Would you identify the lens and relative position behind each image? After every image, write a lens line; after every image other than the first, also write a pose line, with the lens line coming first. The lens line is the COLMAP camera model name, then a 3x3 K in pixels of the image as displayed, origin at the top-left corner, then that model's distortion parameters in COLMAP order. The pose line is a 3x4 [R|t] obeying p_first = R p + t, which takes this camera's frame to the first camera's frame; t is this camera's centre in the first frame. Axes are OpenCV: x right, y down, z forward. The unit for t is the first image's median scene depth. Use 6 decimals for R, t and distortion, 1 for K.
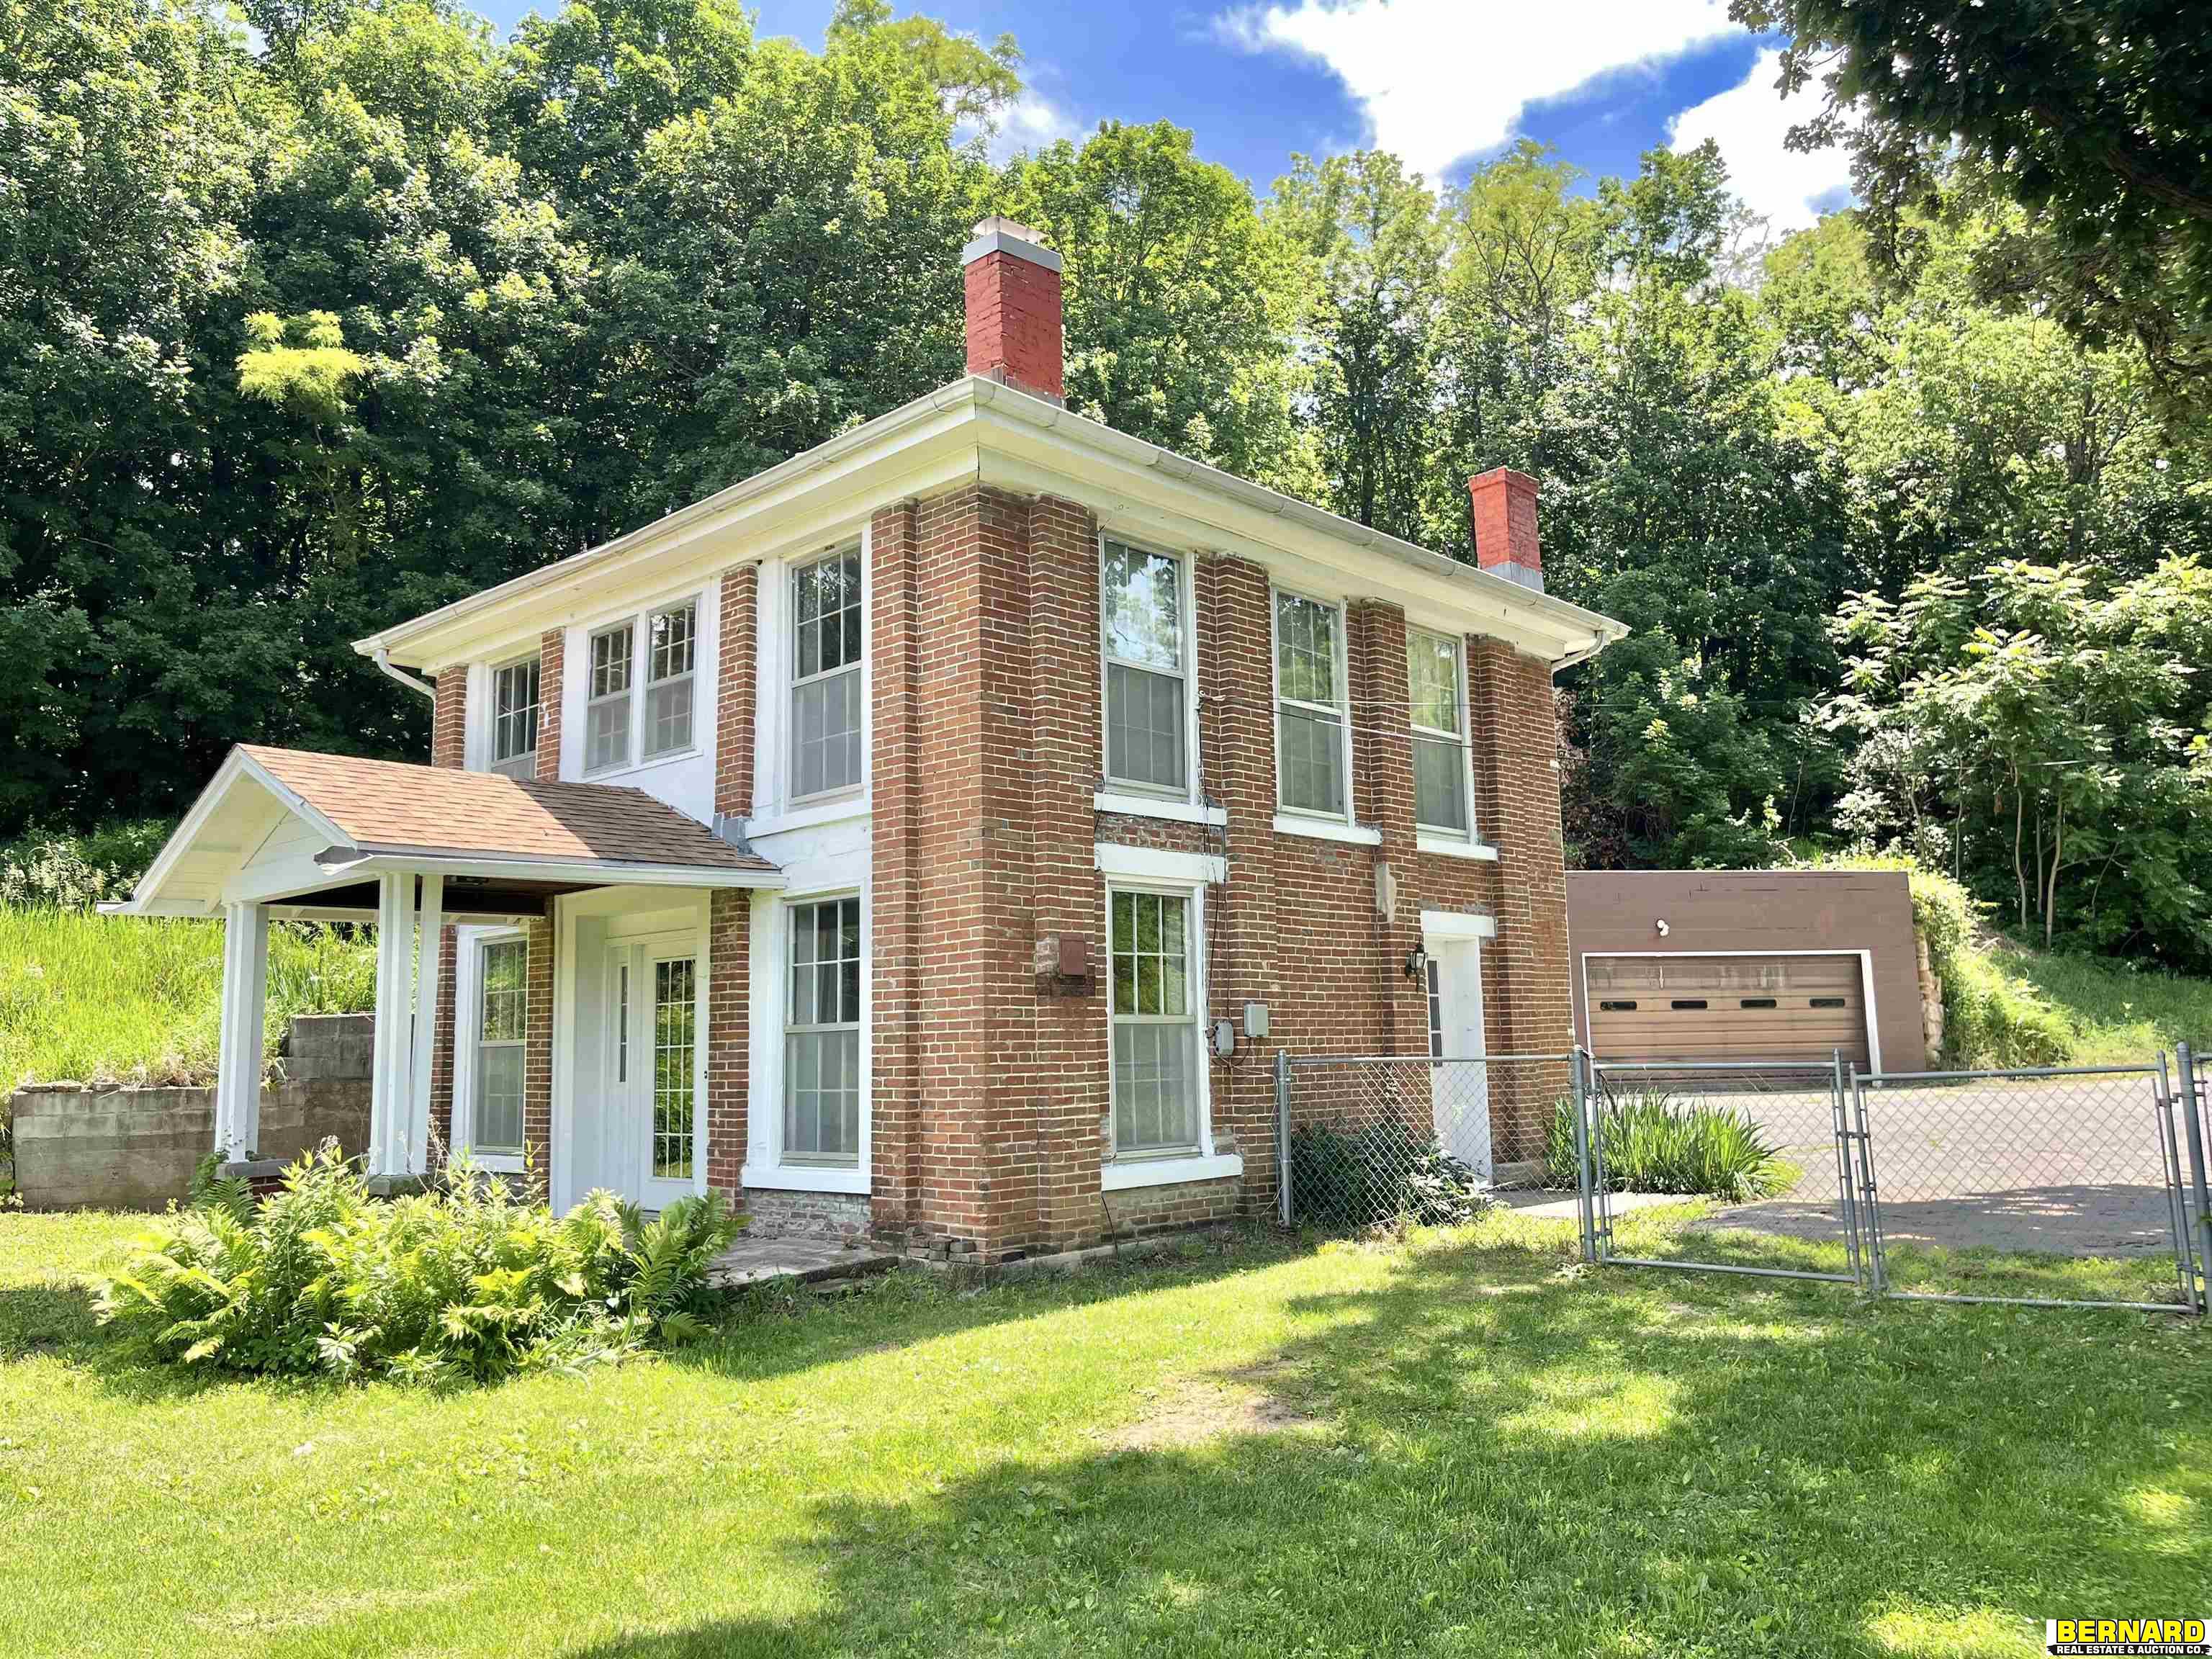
lens RADIAL K [[1674.9, 0, 1110.6], [0, 1674.9, 822.2], [0, 0, 1]] dist [0.074241, -0.106961]
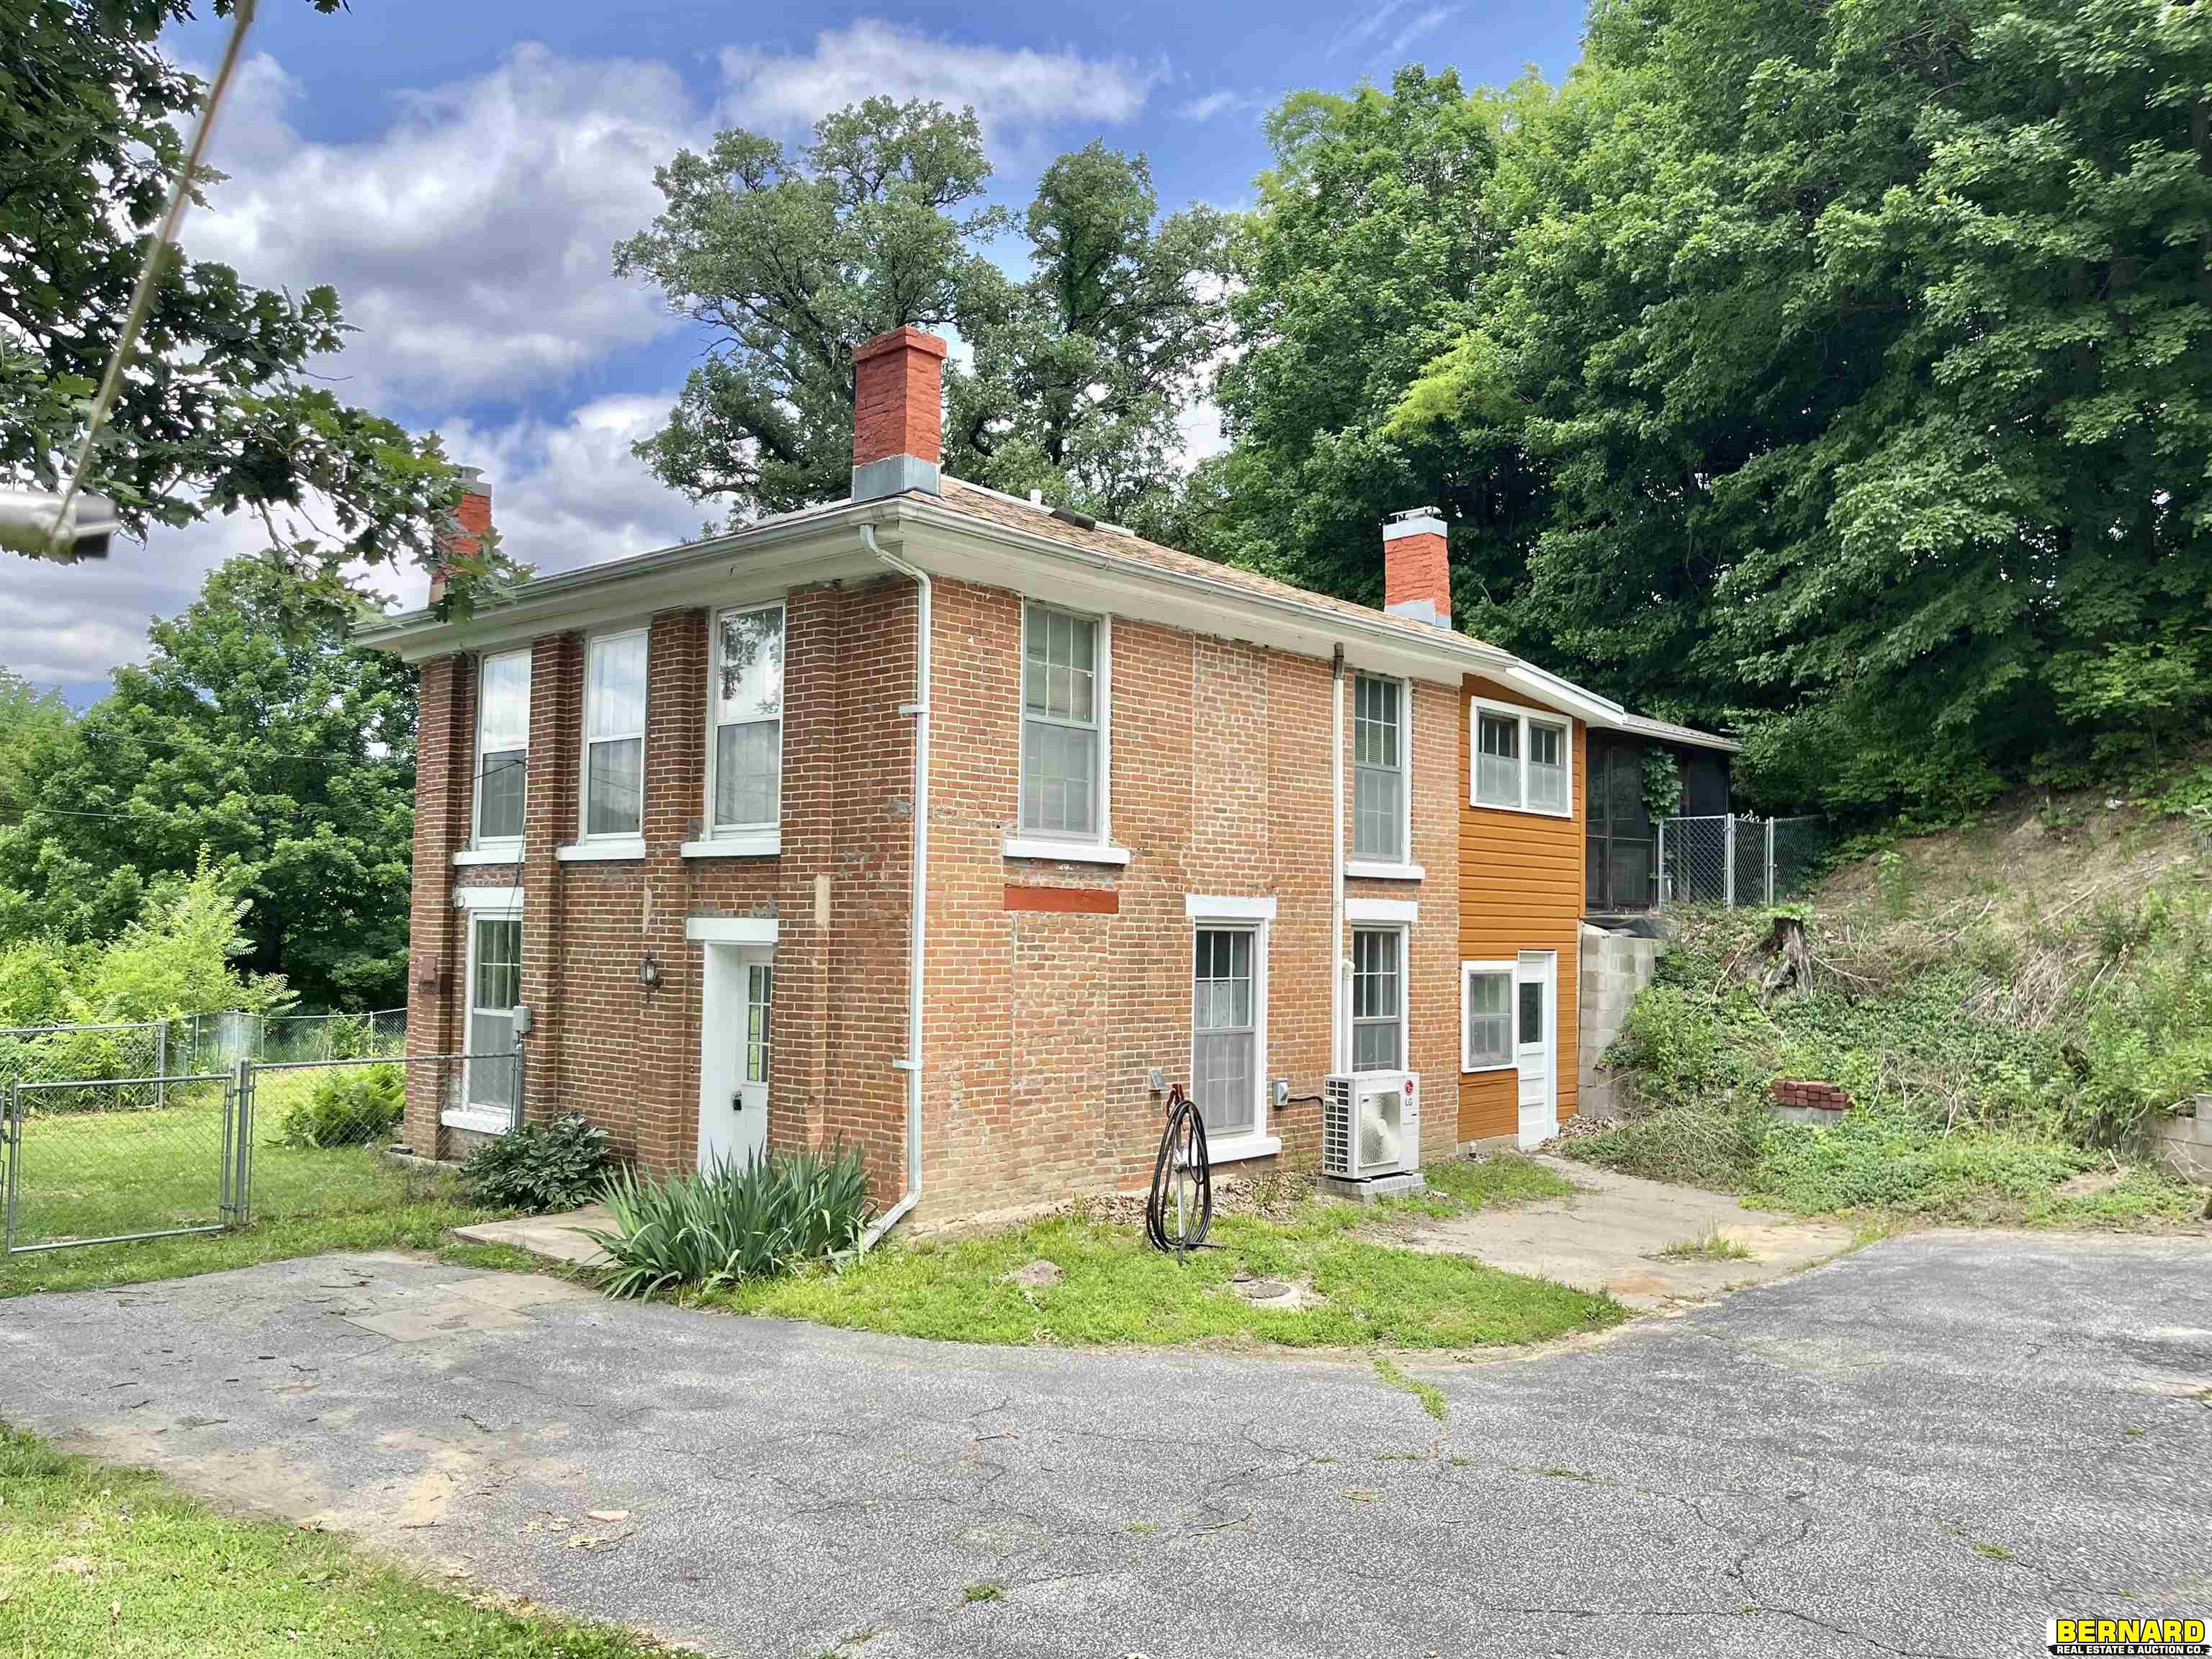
lens RADIAL K [[1671.0, 0, 1086.3], [0, 1671.0, 834.3], [0, 0, 1]] dist [0.079817, -0.113826]
pose [[0.005200, -0.031847, -0.999479, 1.119822], [0.122860, 0.991941, -0.030968, 0.060002], [0.992410, -0.122635, 0.009071, 1.183860]]
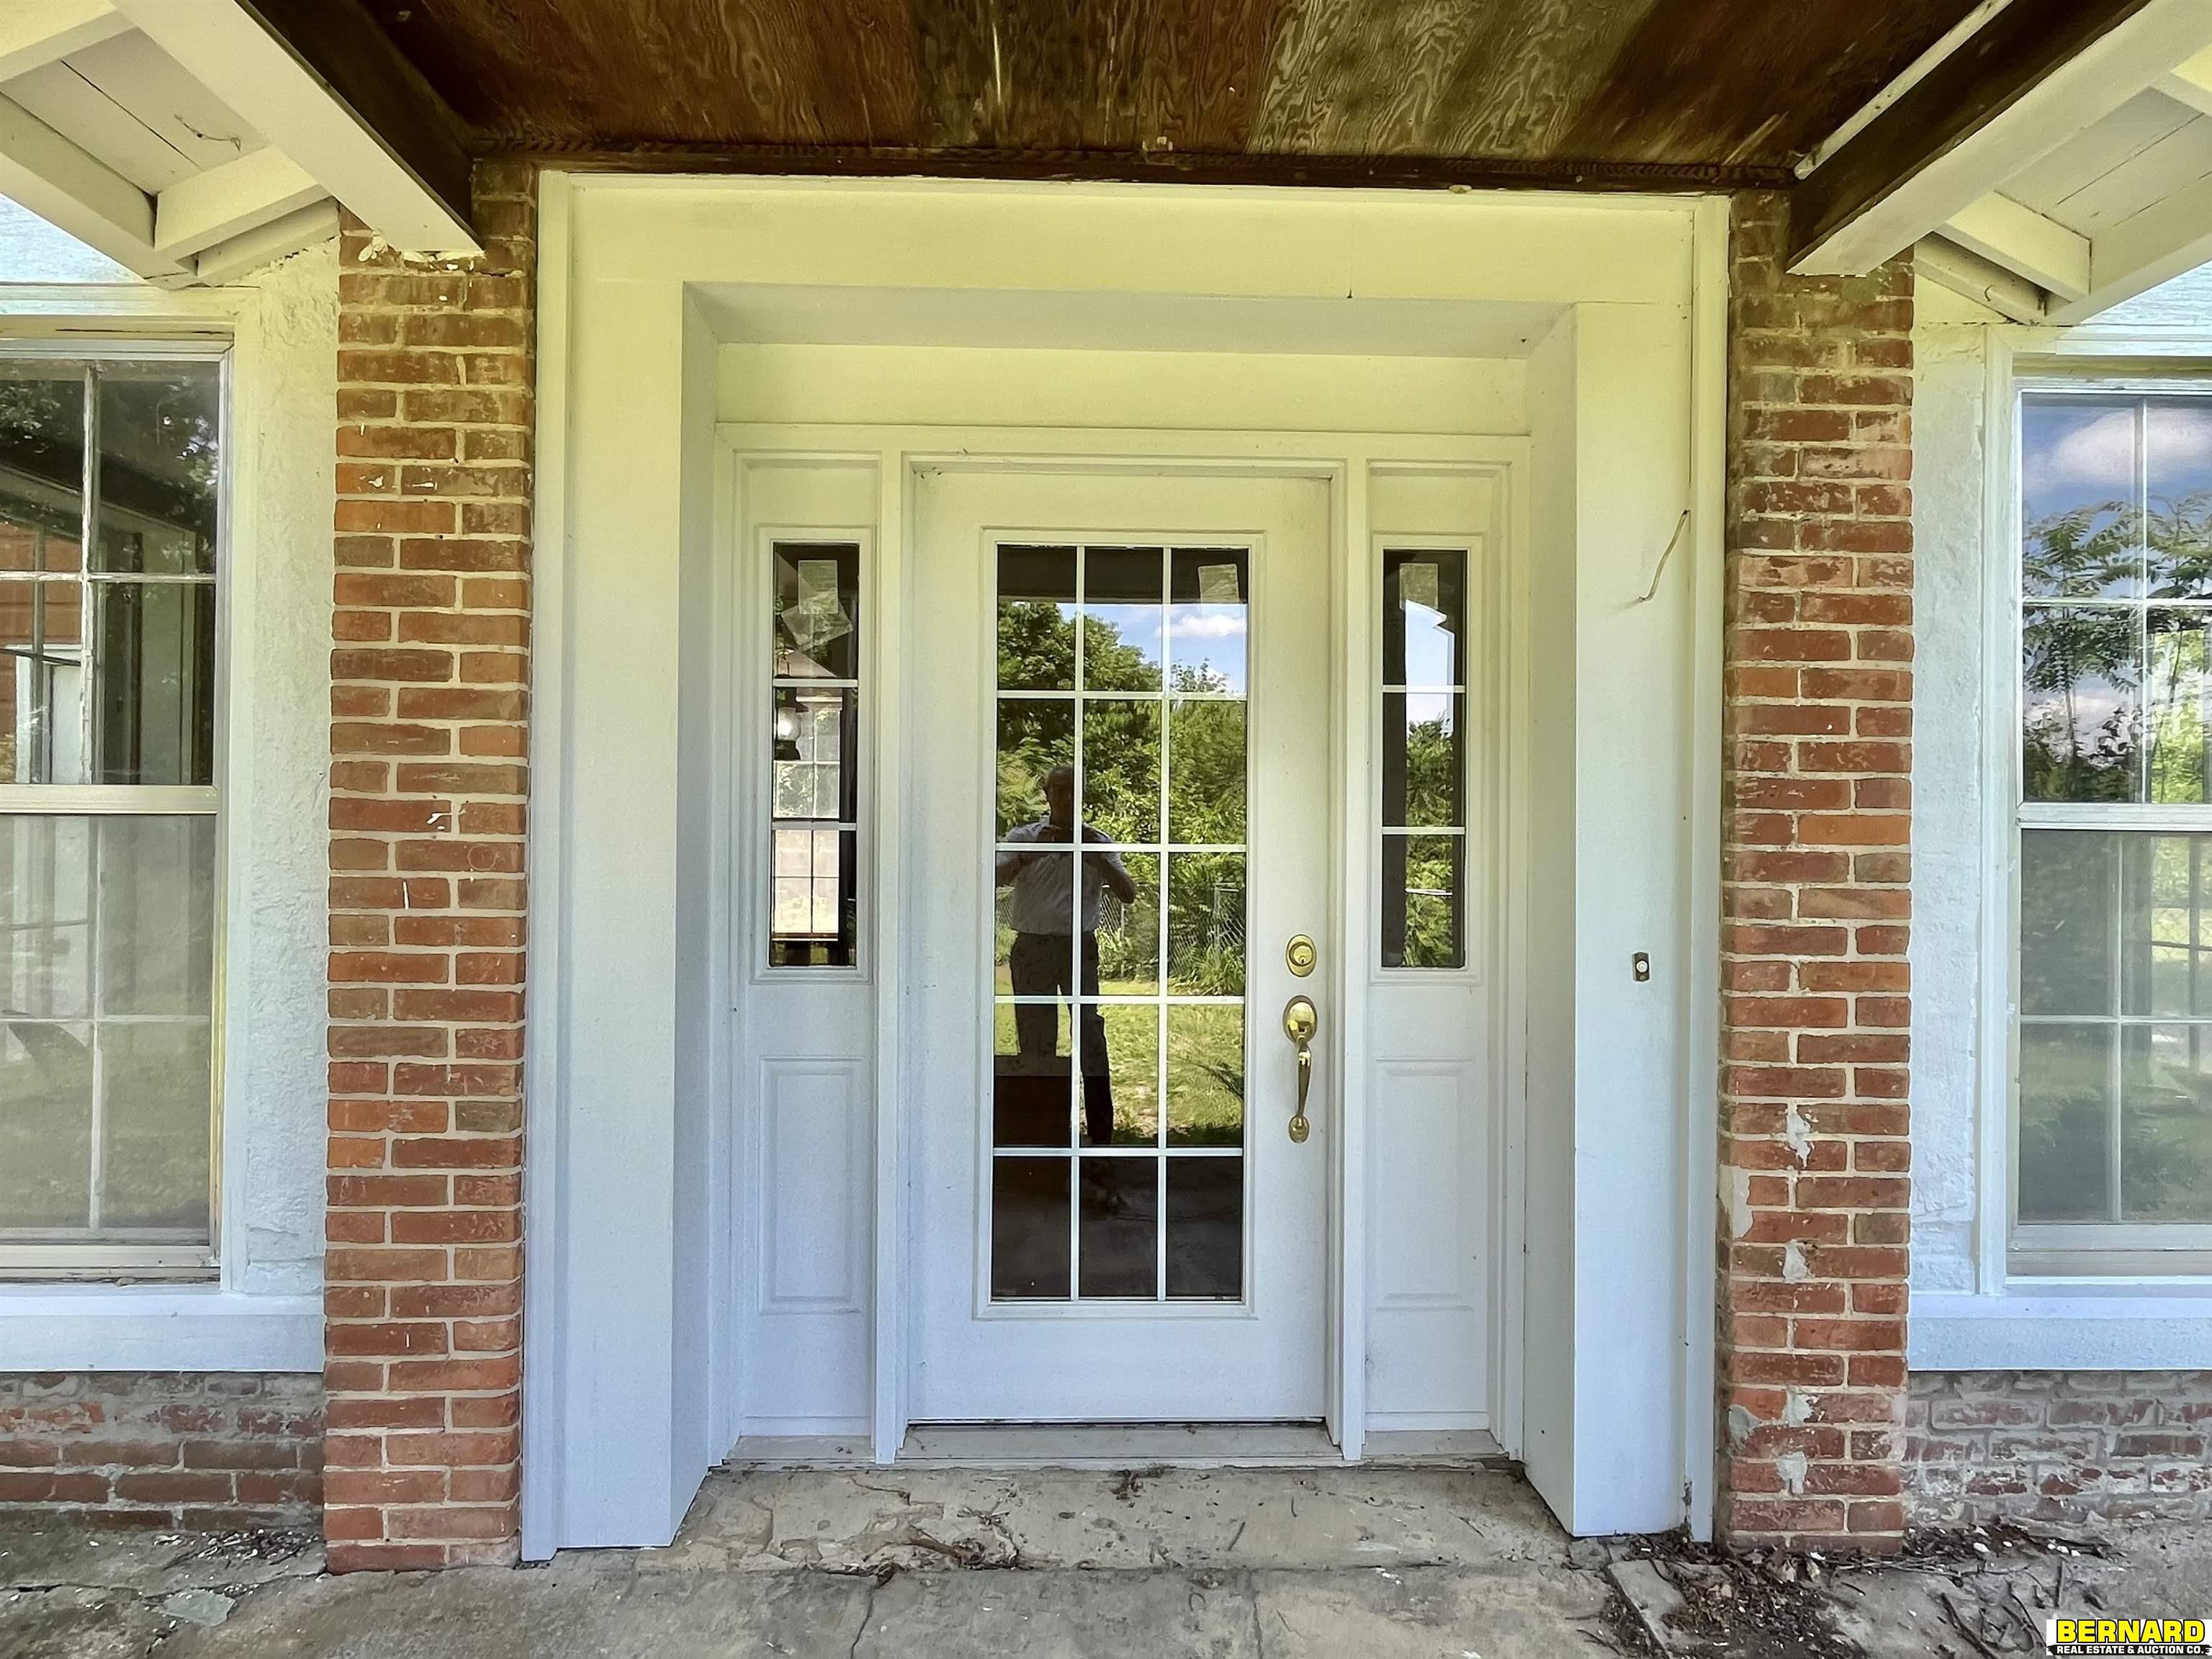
lens RADIAL K [[1232.8, 0, 1106.0], [0, 1232.8, 829.5], [0, 0, 1]] dist [-0.000571, -0.000151]
pose [[0.711475, 0.032597, 0.701955, -0.378629], [-0.119454, 0.989995, 0.075101, 0.106590], [-0.692484, -0.137284, 0.708251, 0.795295]]
